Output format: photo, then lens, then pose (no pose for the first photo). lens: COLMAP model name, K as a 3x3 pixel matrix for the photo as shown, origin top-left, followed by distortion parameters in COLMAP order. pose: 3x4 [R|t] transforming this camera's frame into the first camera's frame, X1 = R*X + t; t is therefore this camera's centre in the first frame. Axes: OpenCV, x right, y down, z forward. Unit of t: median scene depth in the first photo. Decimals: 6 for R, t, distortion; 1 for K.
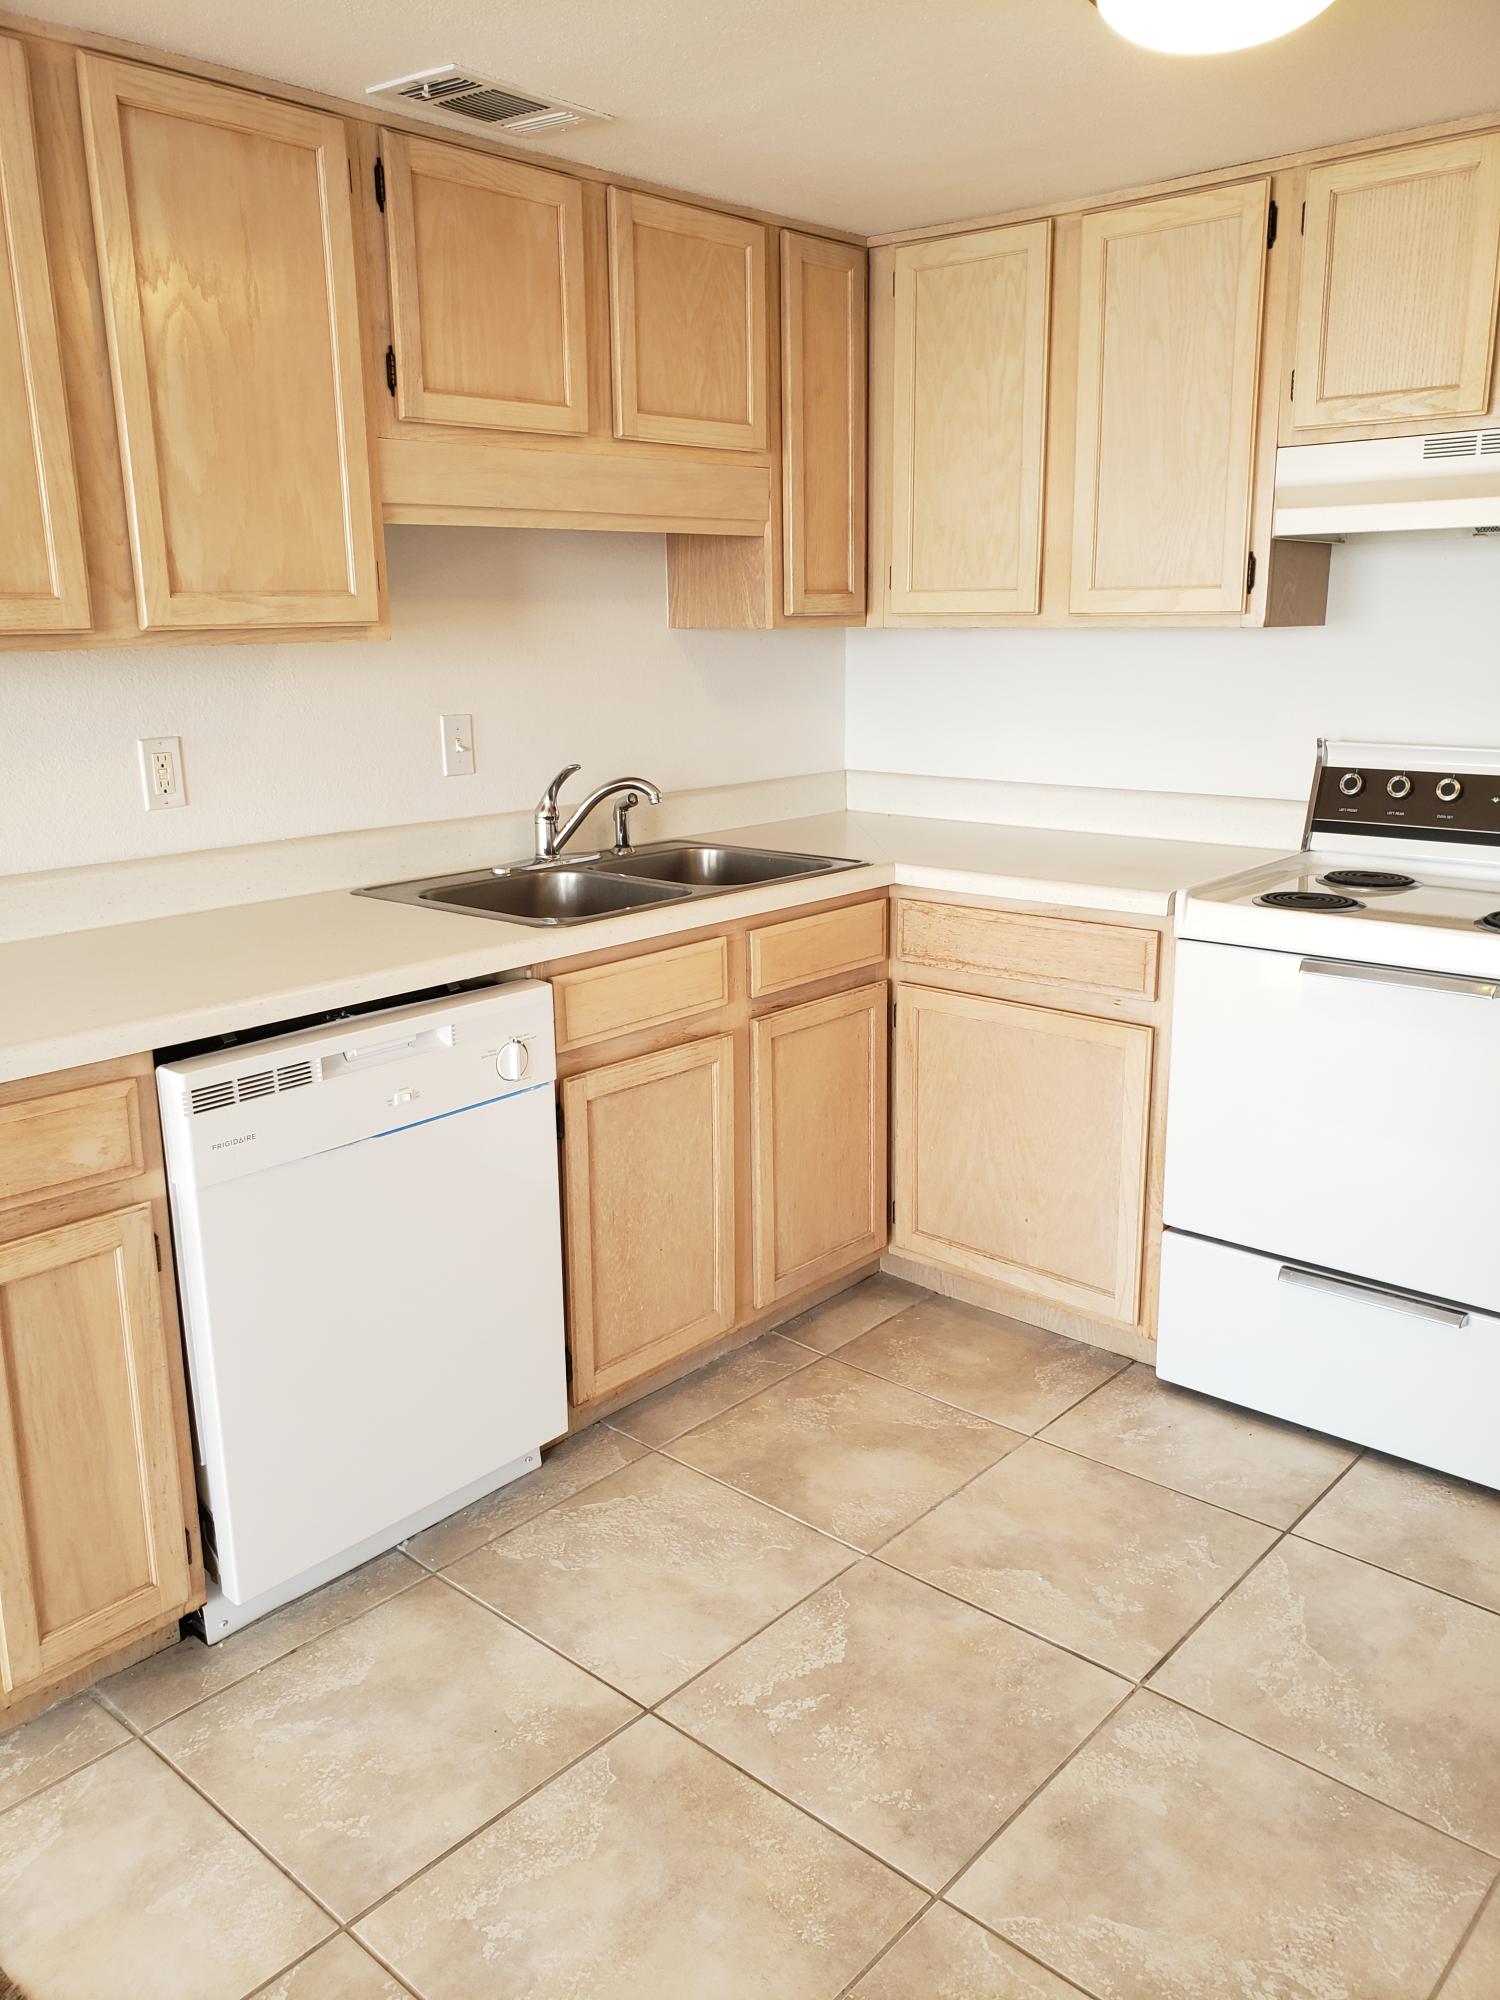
lens RADIAL K [[1555.3, 0, 748.1], [0, 1555.3, 1004.1], [0, 0, 1]] dist [-0.029710, 0.028657]
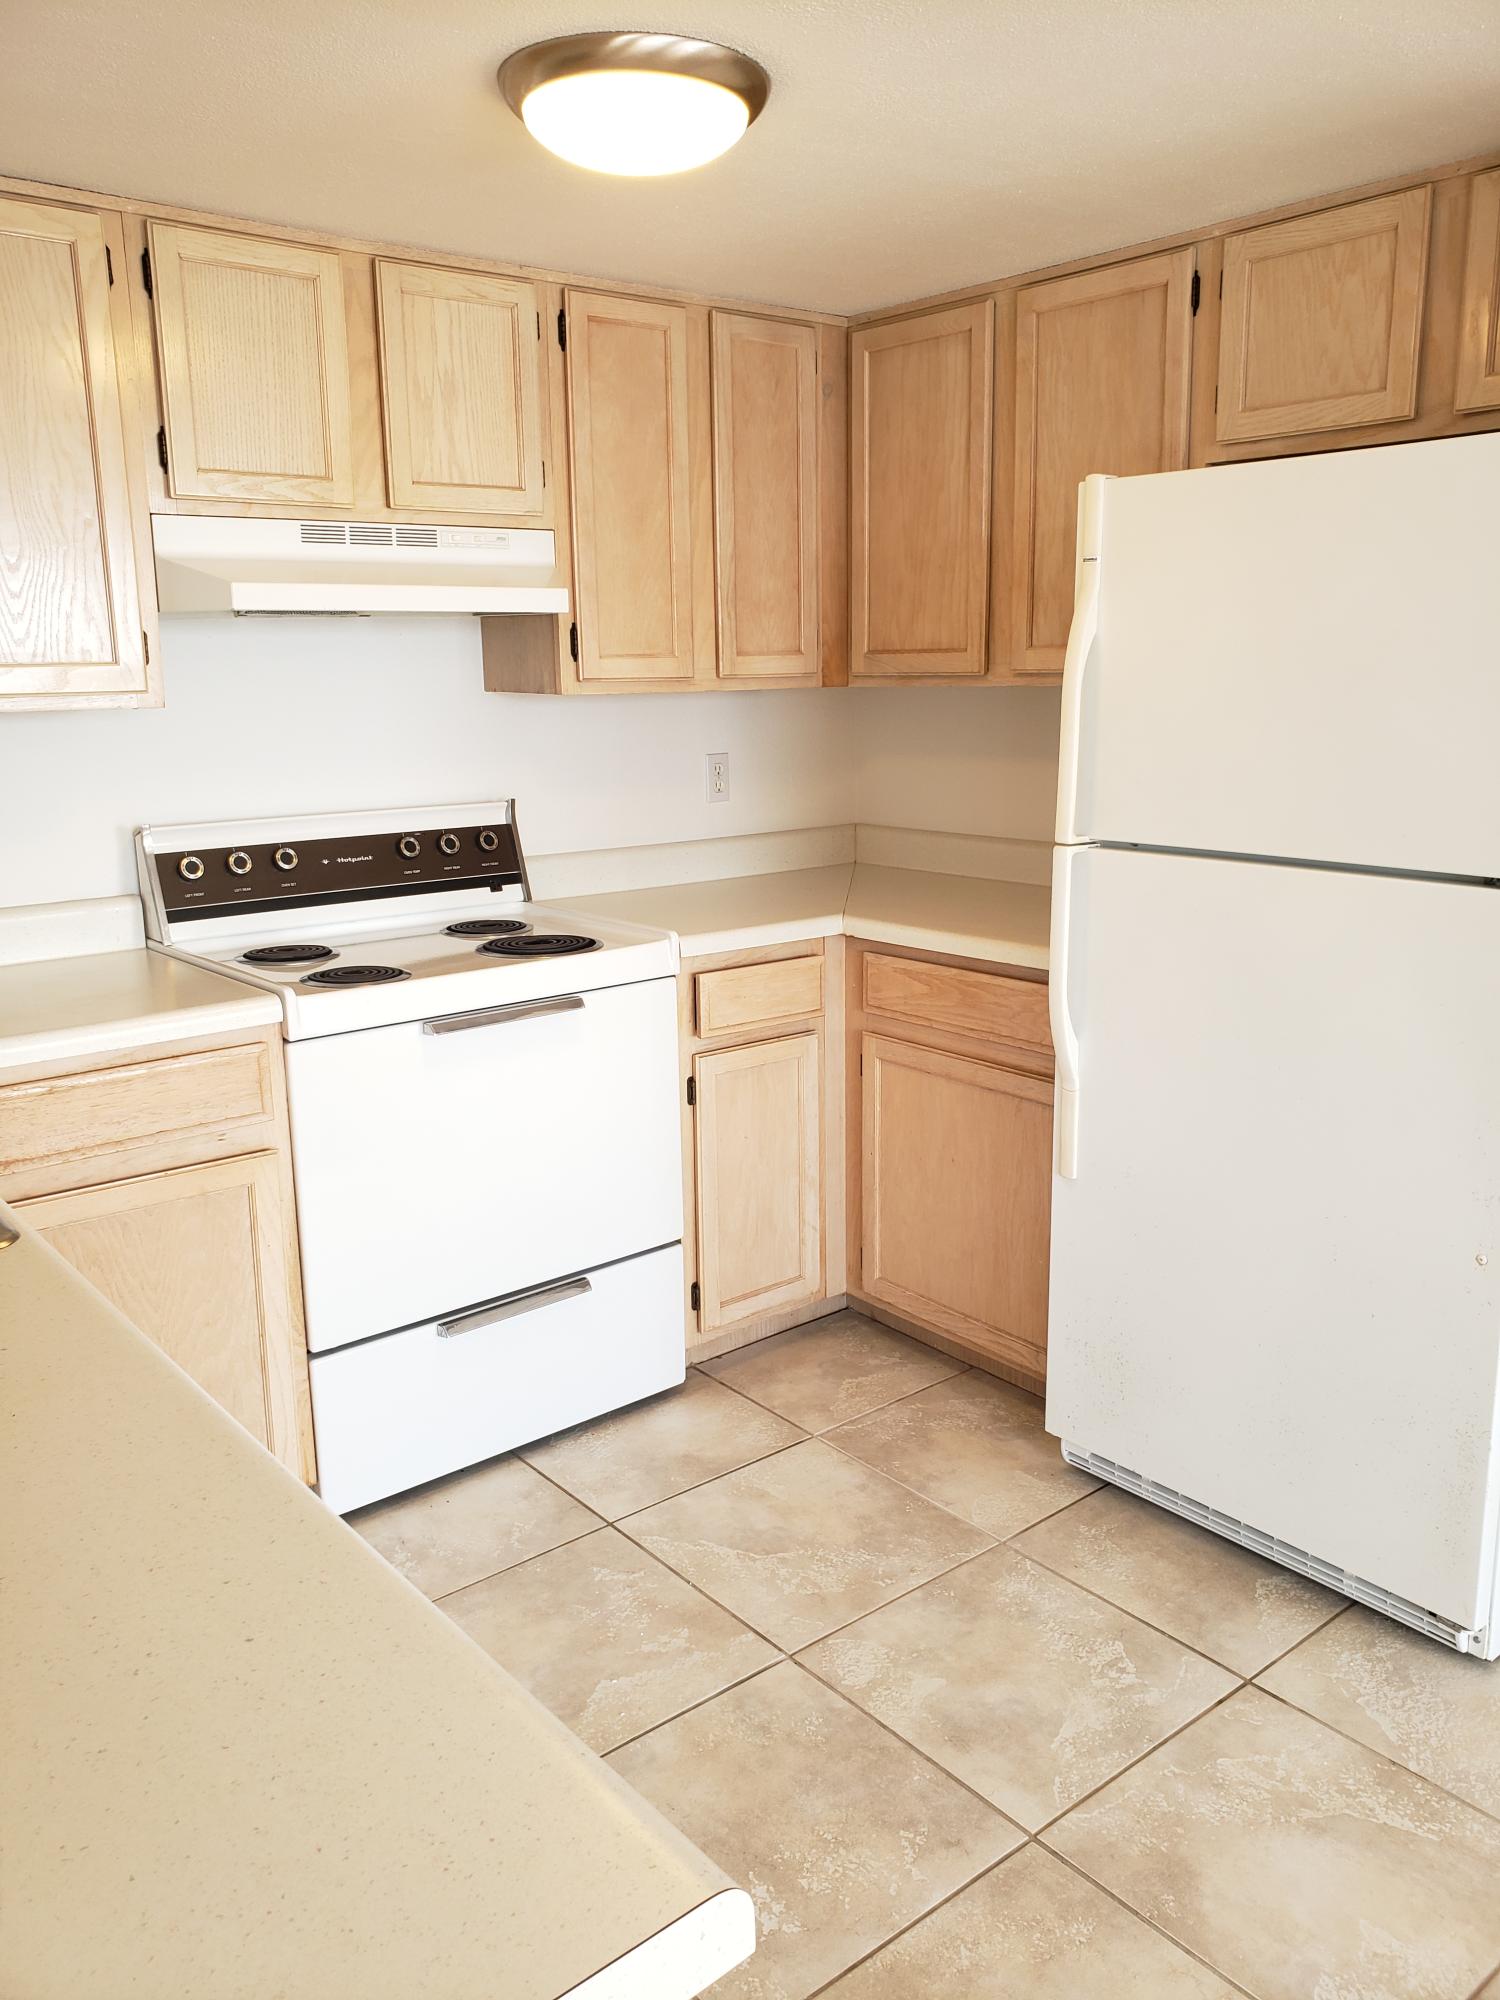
lens RADIAL K [[1555.3, 0, 749.7], [0, 1555.3, 996.6], [0, 0, 1]] dist [-0.029710, 0.028657]
pose [[0.142971, -0.190667, 0.971188, -0.668978], [0.253933, 0.955488, 0.150203, -0.160907], [-0.956597, 0.225142, 0.185024, 0.669904]]
